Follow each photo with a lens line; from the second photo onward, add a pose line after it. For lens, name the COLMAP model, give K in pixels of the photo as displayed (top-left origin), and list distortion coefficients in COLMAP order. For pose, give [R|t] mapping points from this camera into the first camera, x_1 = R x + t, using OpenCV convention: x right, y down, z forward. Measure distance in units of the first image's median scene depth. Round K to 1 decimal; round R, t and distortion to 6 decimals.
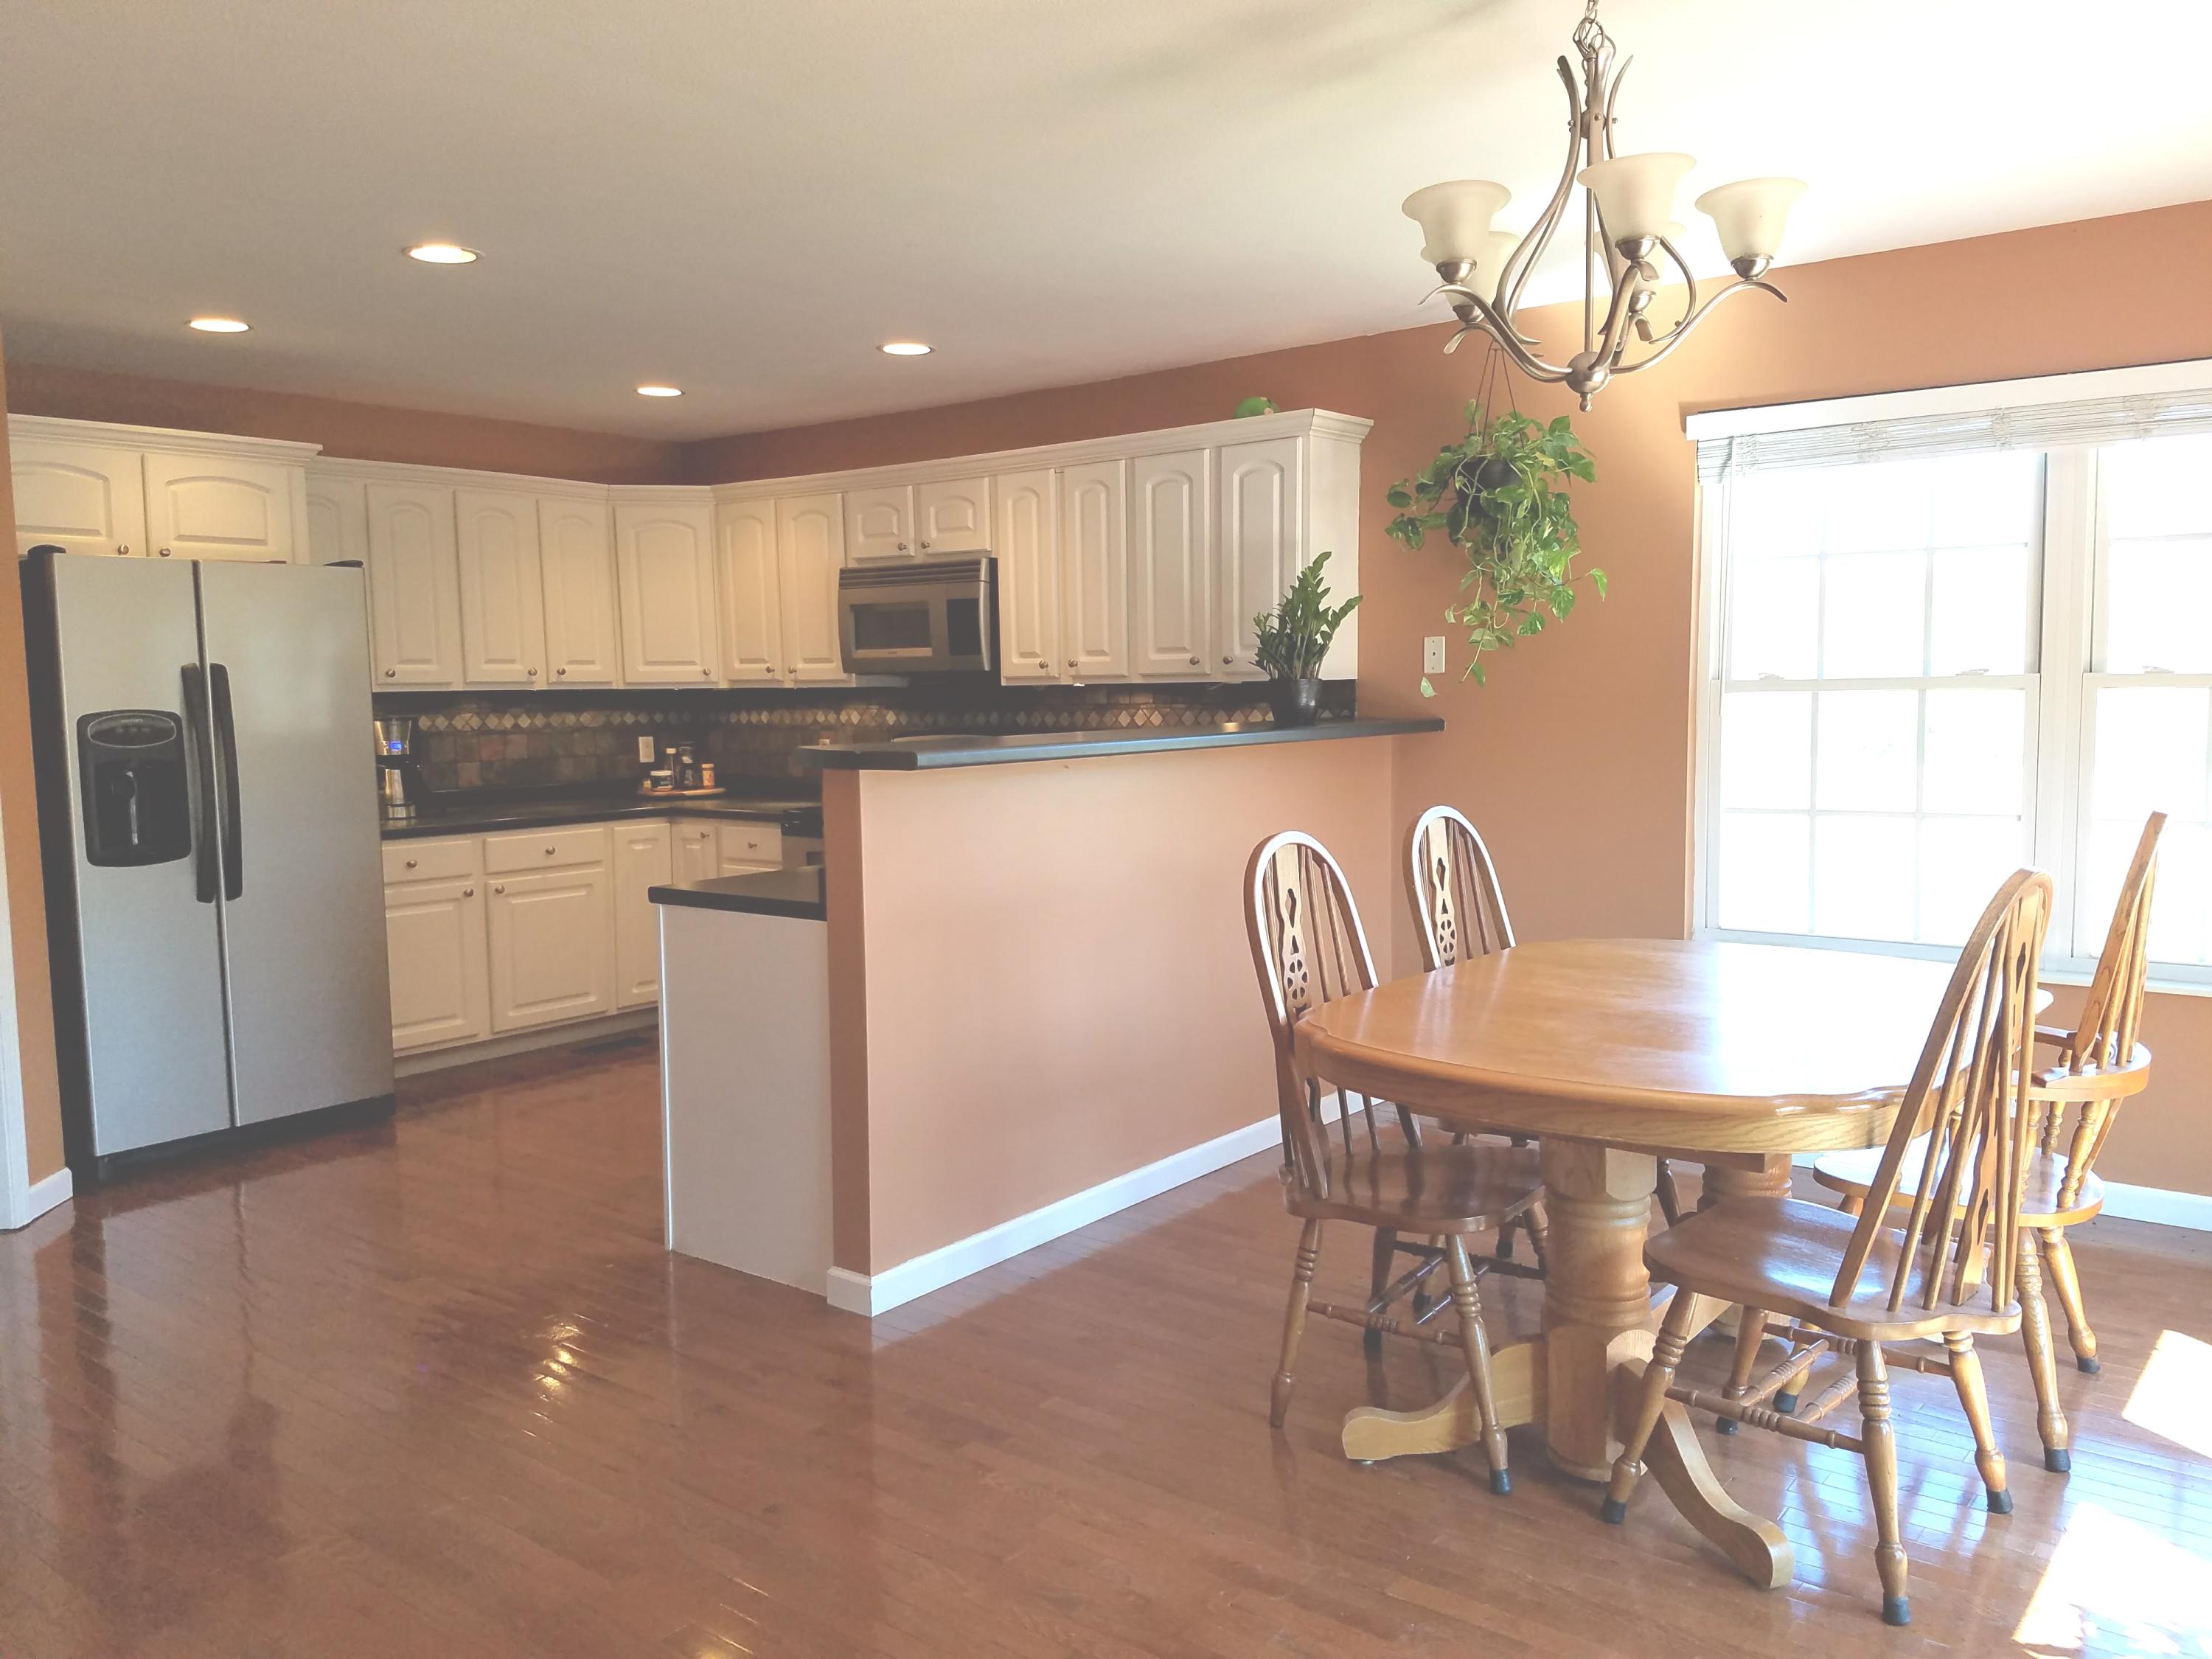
lens RADIAL K [[1666.8, 0, 1106.0], [0, 1666.8, 829.5], [0, 0, 1]] dist [0.057166, -0.124197]
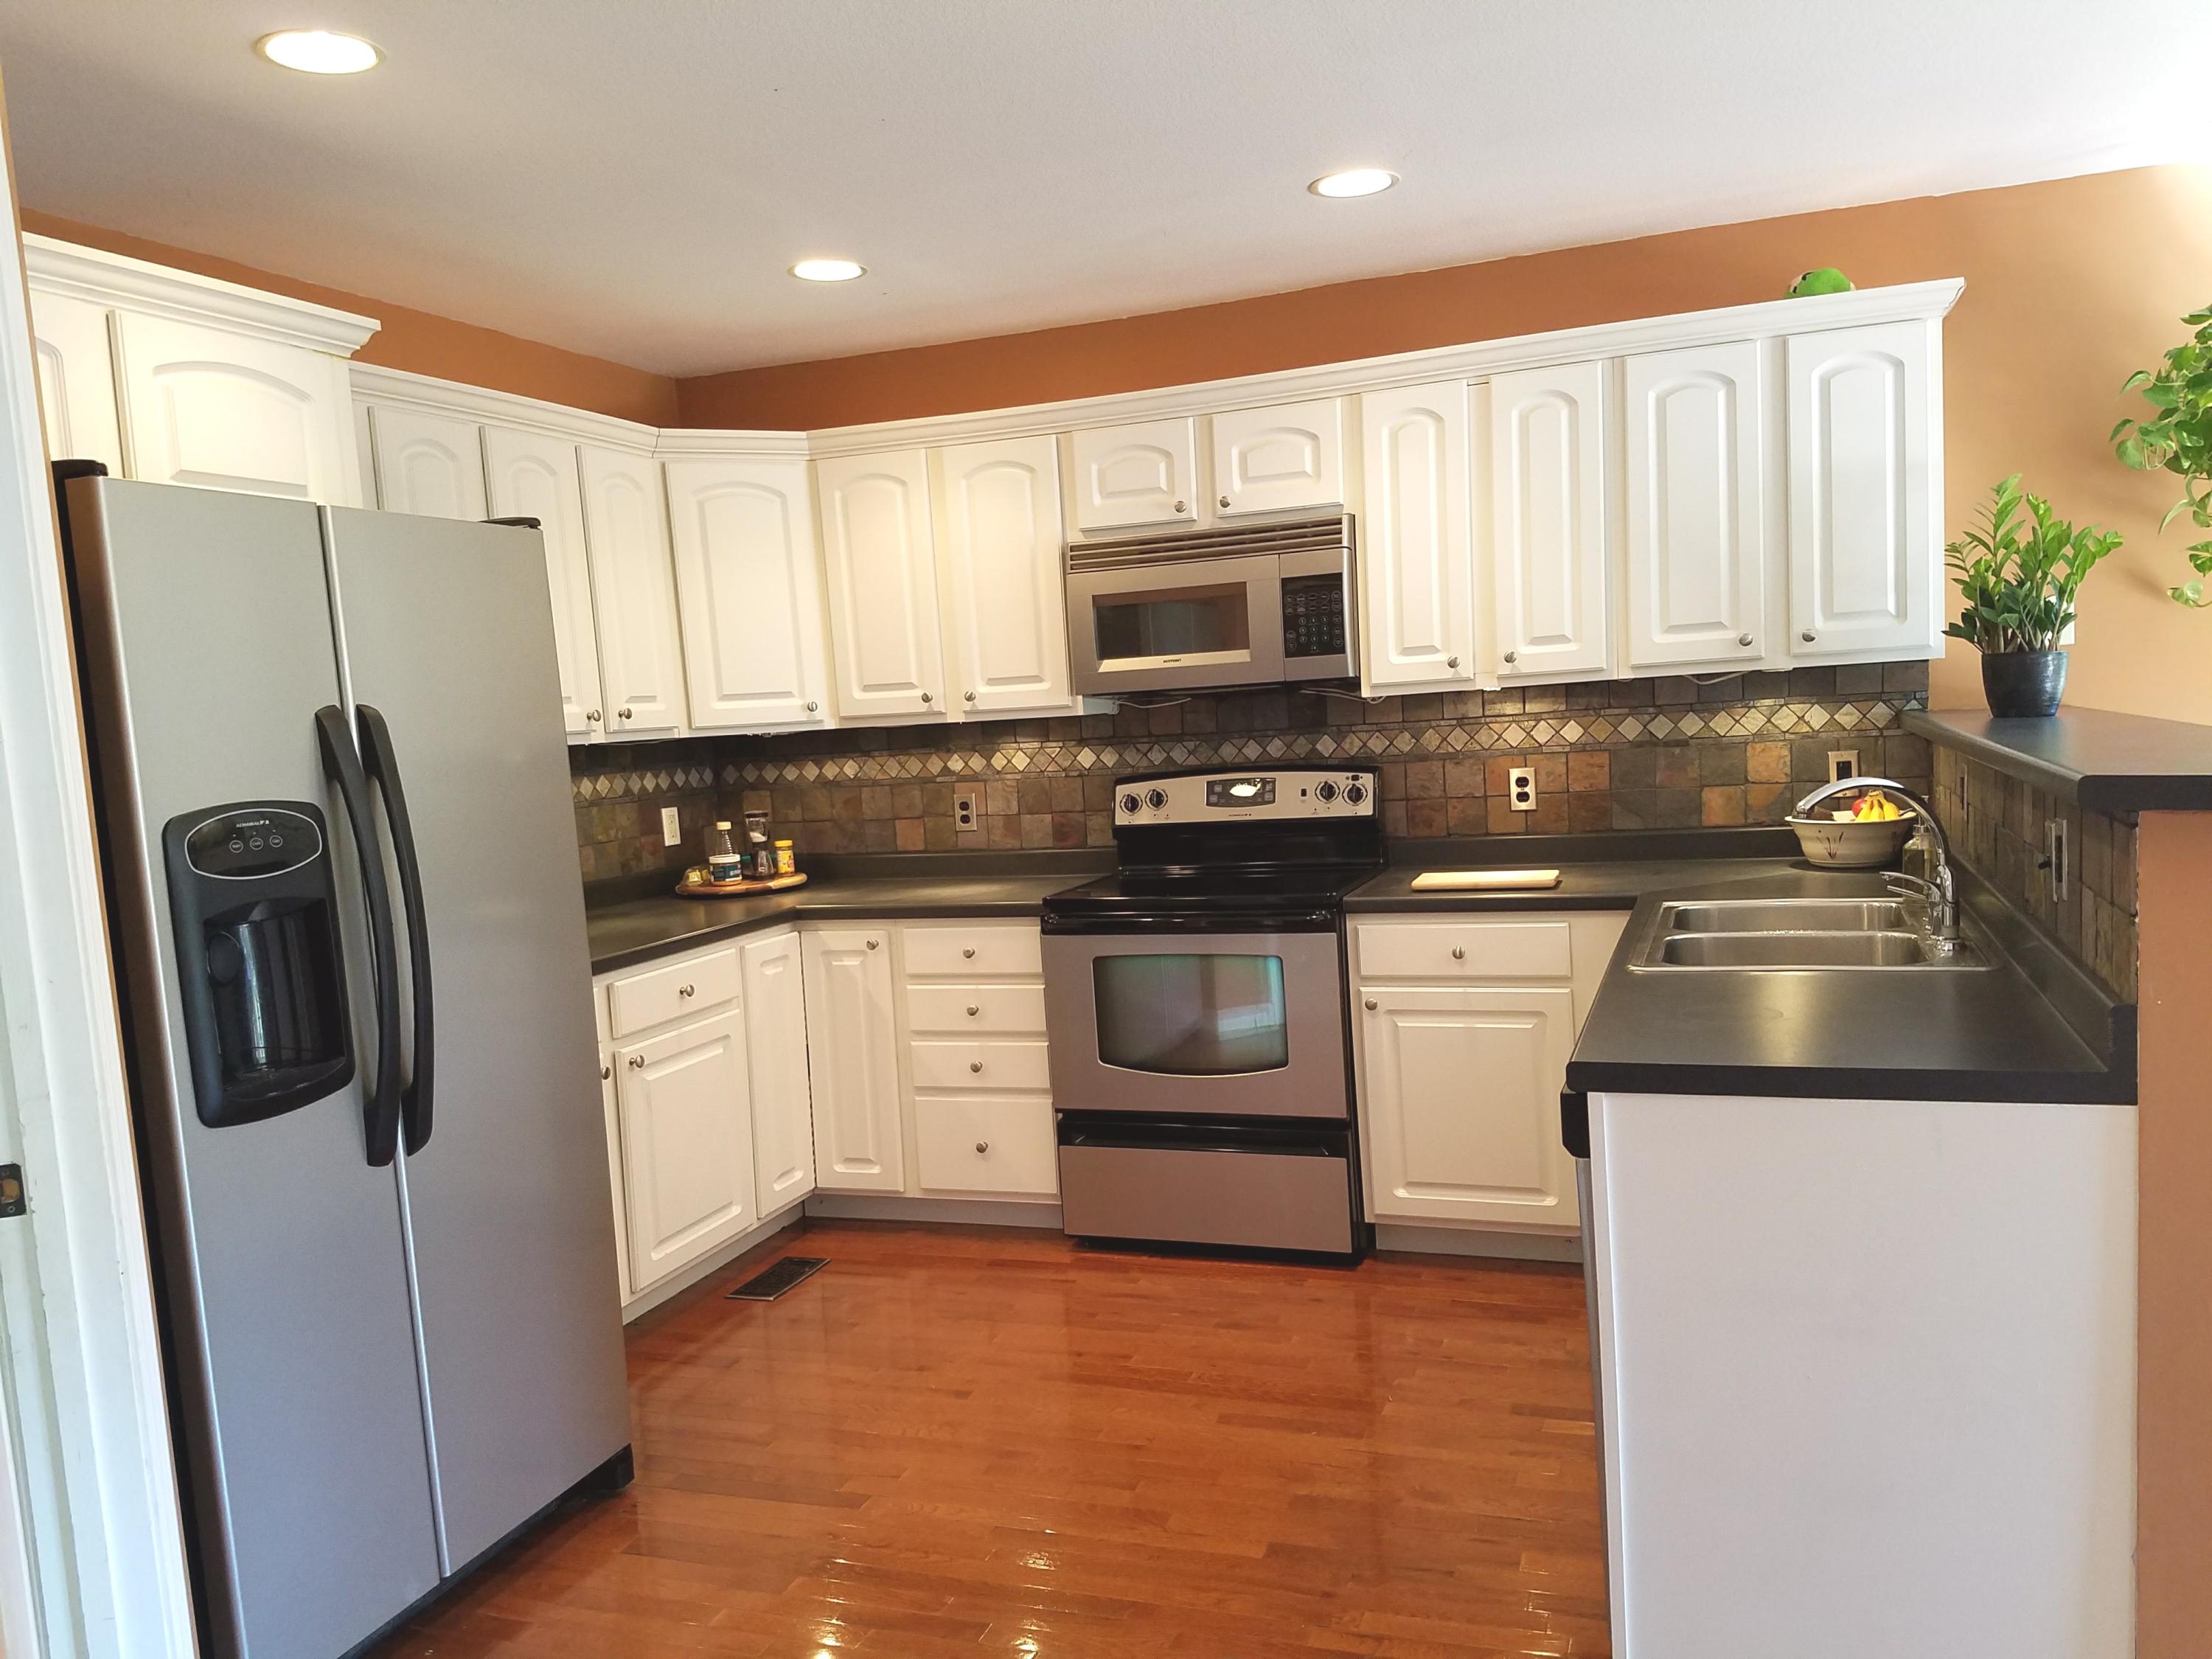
lens RADIAL K [[1675.4, 0, 1089.4], [0, 1675.4, 853.1], [0, 0, 1]] dist [0.145978, -0.269067]
pose [[0.954500, -0.073477, 0.289018, -0.360336], [0.076424, 0.997075, 0.001093, -0.028335], [-0.288253, 0.021045, 0.957323, 0.331500]]
